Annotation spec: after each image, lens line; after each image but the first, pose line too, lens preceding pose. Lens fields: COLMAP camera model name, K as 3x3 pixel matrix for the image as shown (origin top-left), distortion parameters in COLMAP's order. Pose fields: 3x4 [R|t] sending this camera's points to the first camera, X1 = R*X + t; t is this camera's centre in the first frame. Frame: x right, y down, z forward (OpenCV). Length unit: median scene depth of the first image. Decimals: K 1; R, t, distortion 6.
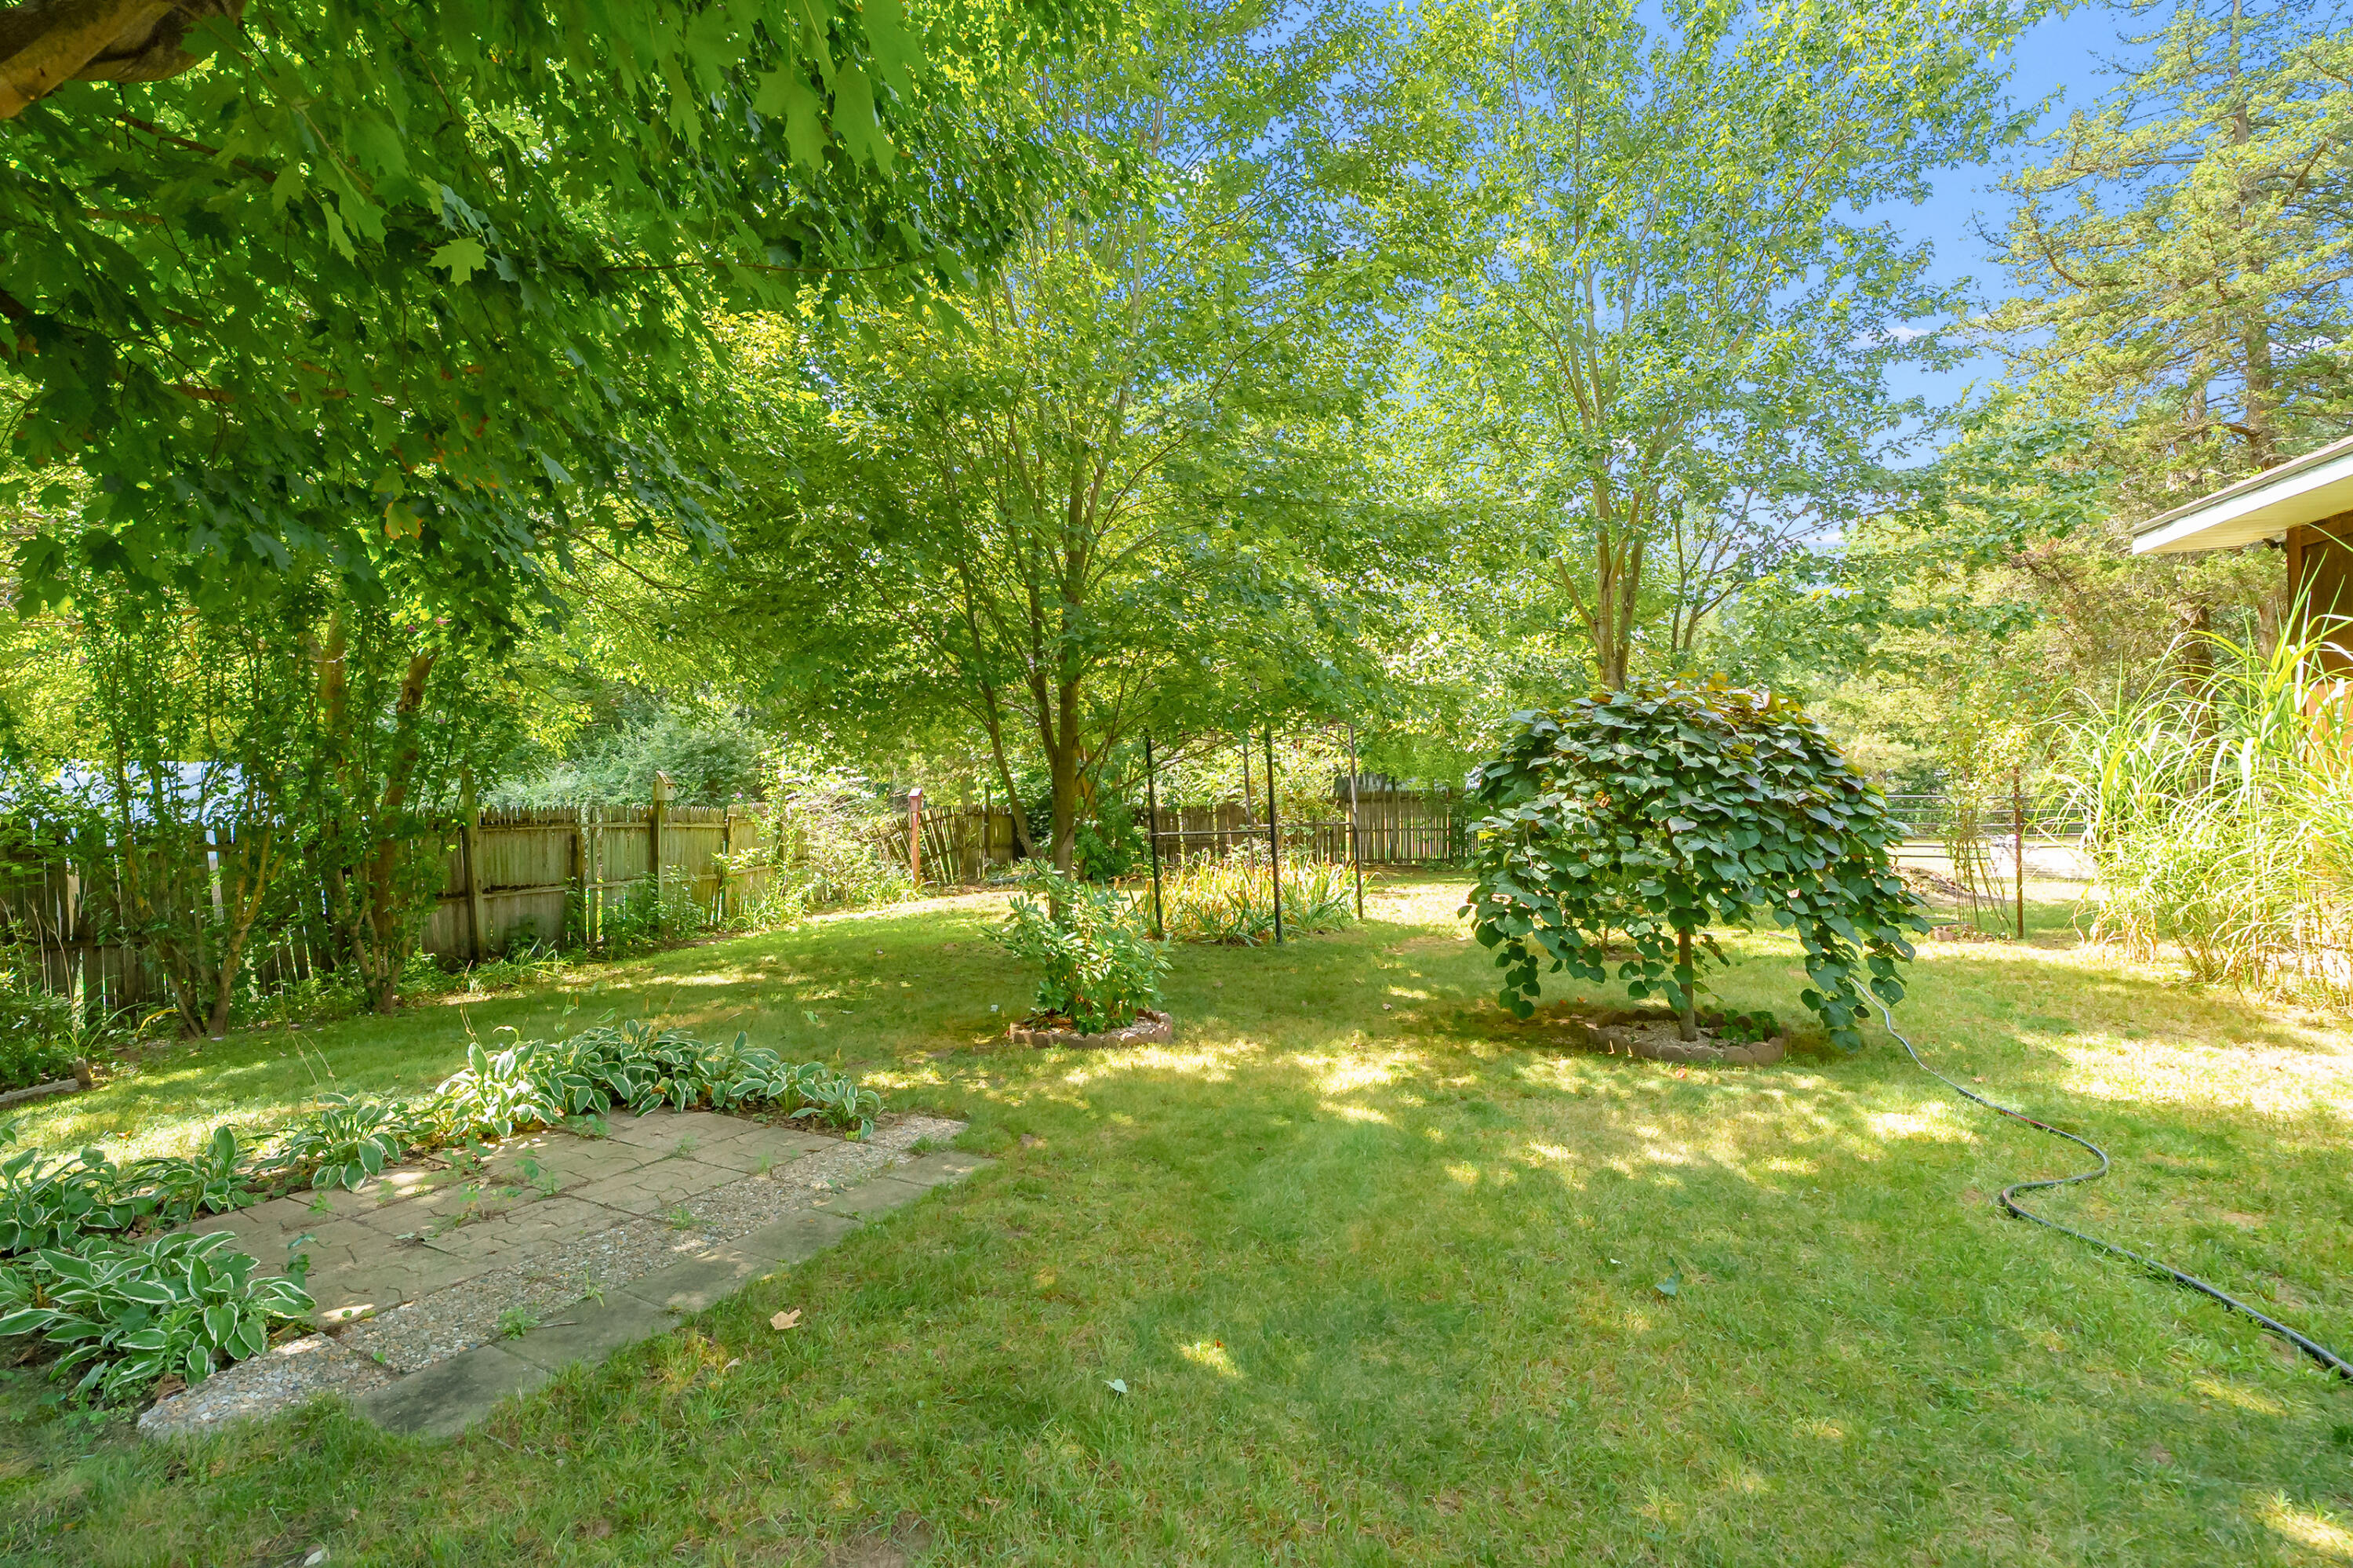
lens RADIAL K [[1069.1, 0, 1168.1], [0, 1069.1, 776.0], [0, 0, 1]] dist [-0.009870, 0.004310]
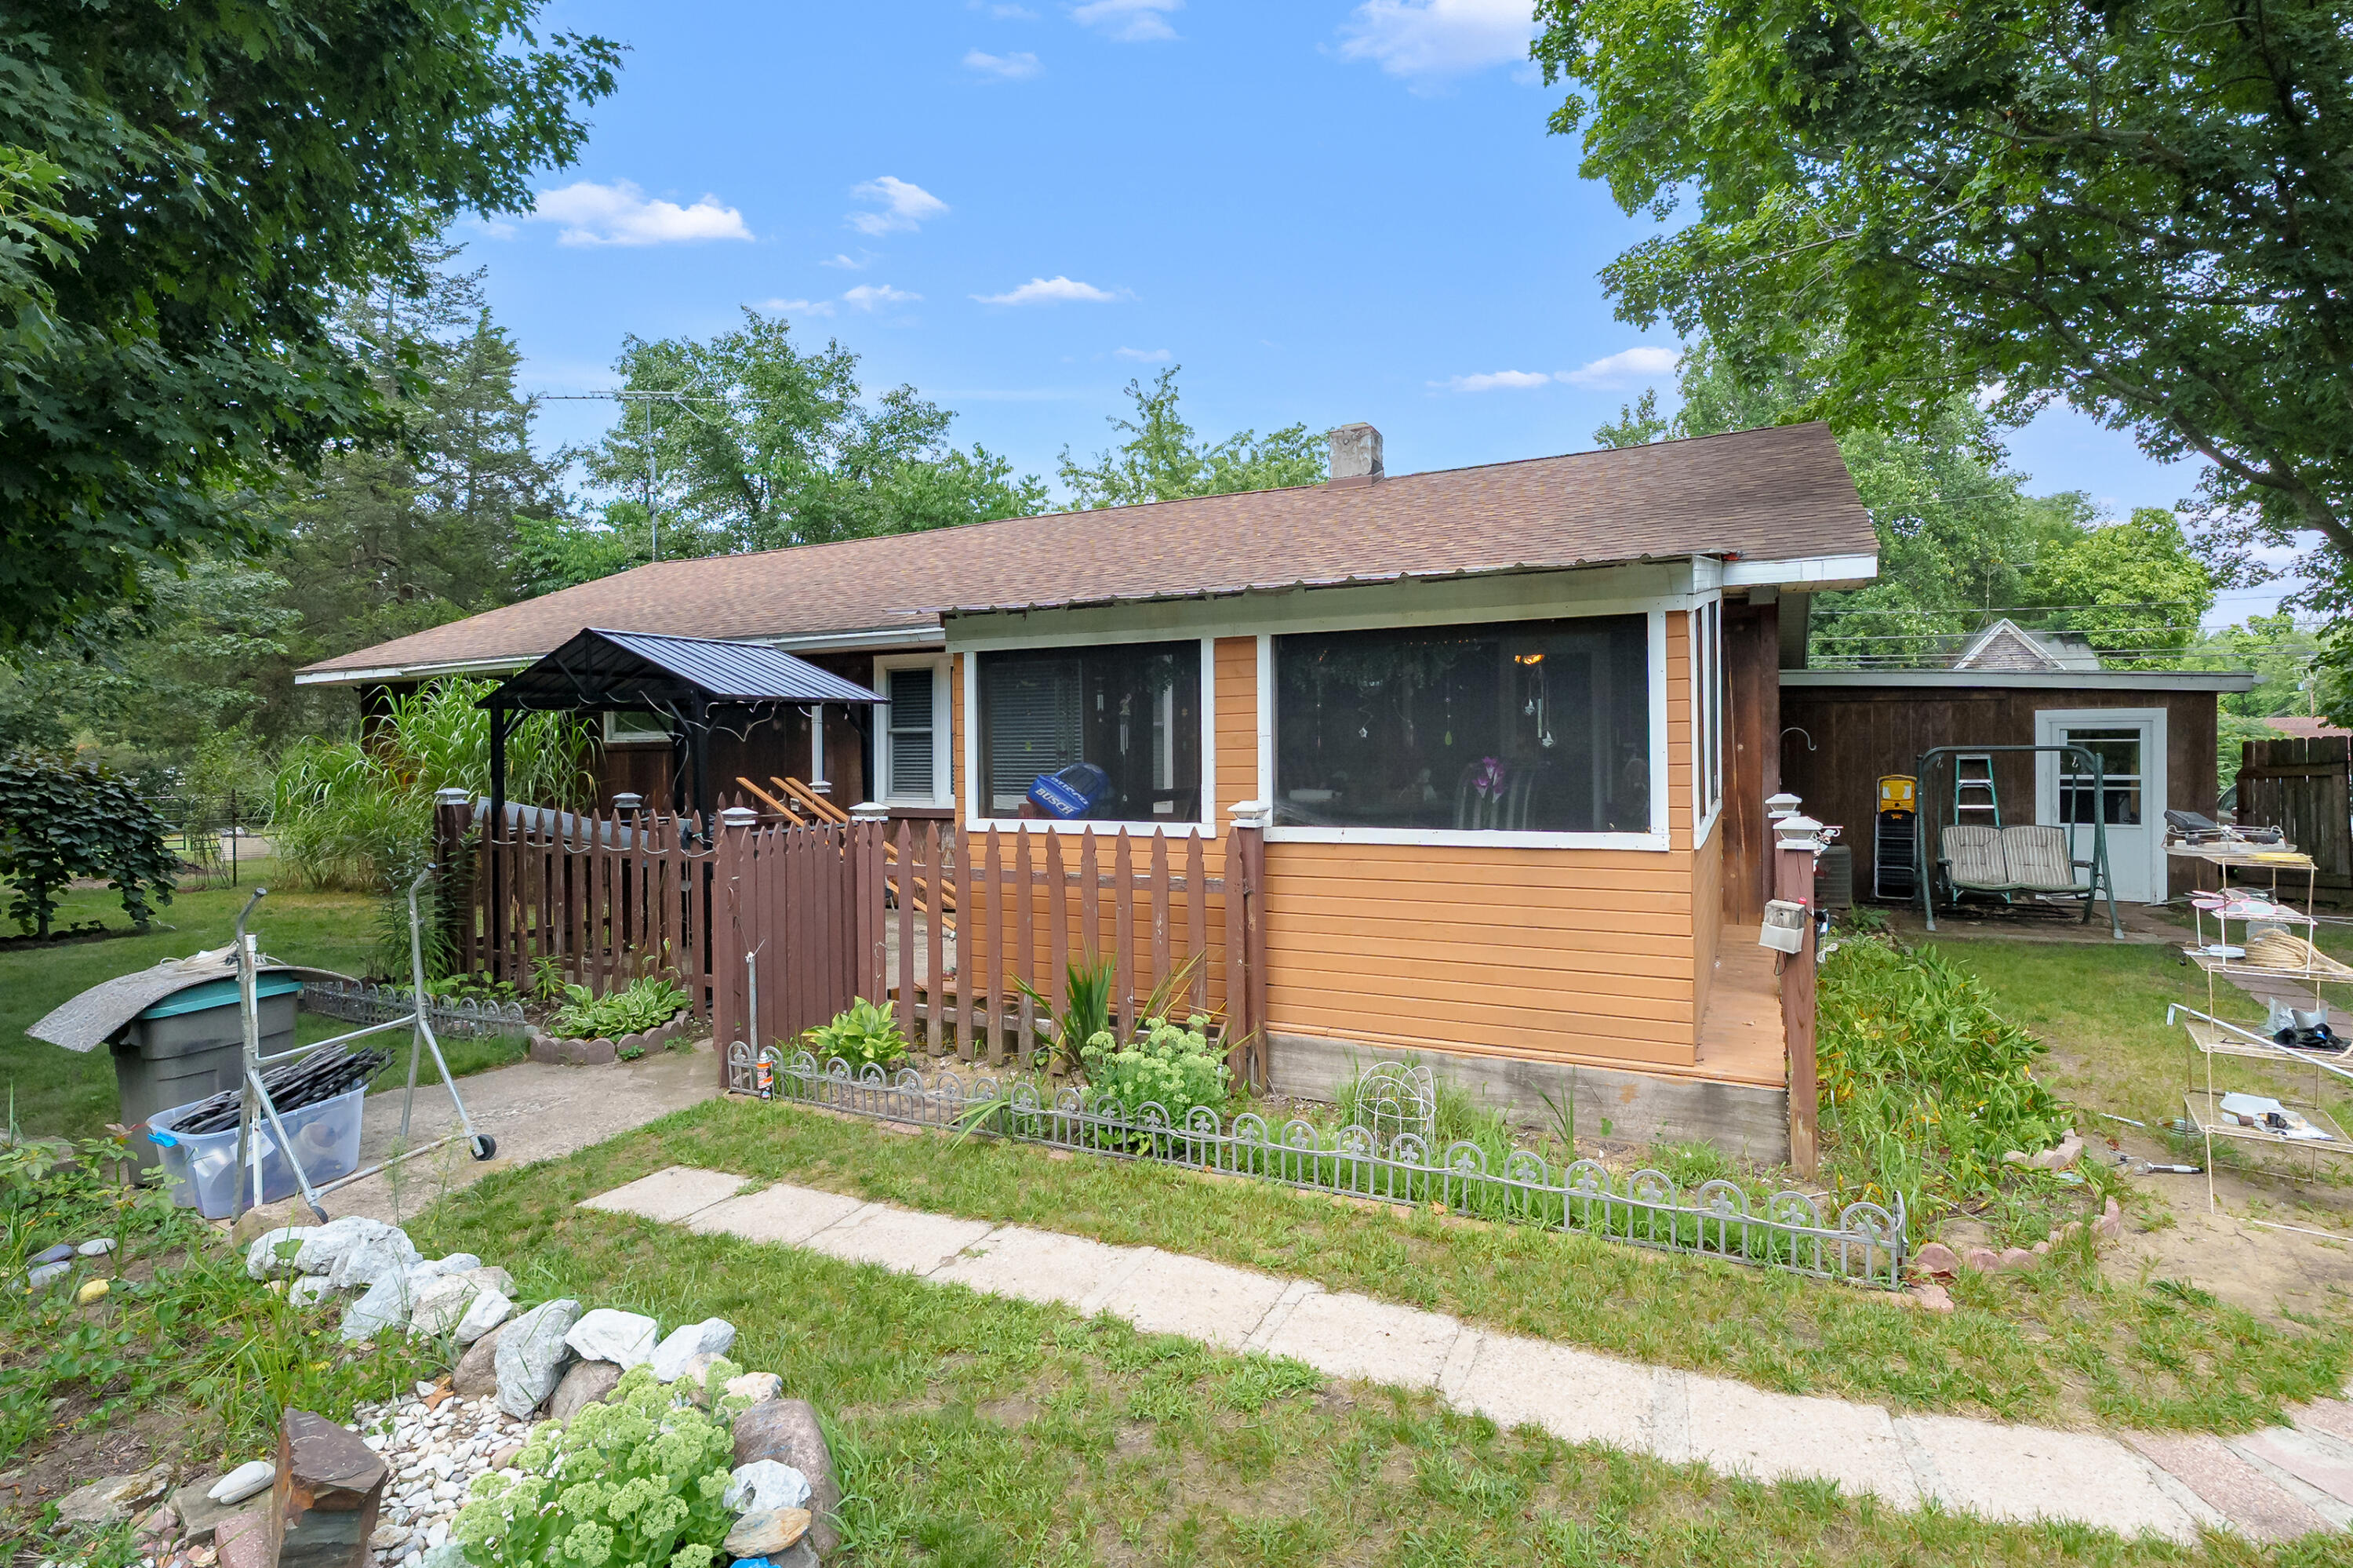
lens RADIAL K [[1069.1, 0, 1163.0], [0, 1069.1, 775.9], [0, 0, 1]] dist [-0.009870, 0.004310]
pose [[0.188264, -0.006957, 0.982094, -1.103996], [-0.005075, 0.999955, 0.008057, -0.087479], [-0.982105, -0.006501, 0.188220, -1.454738]]
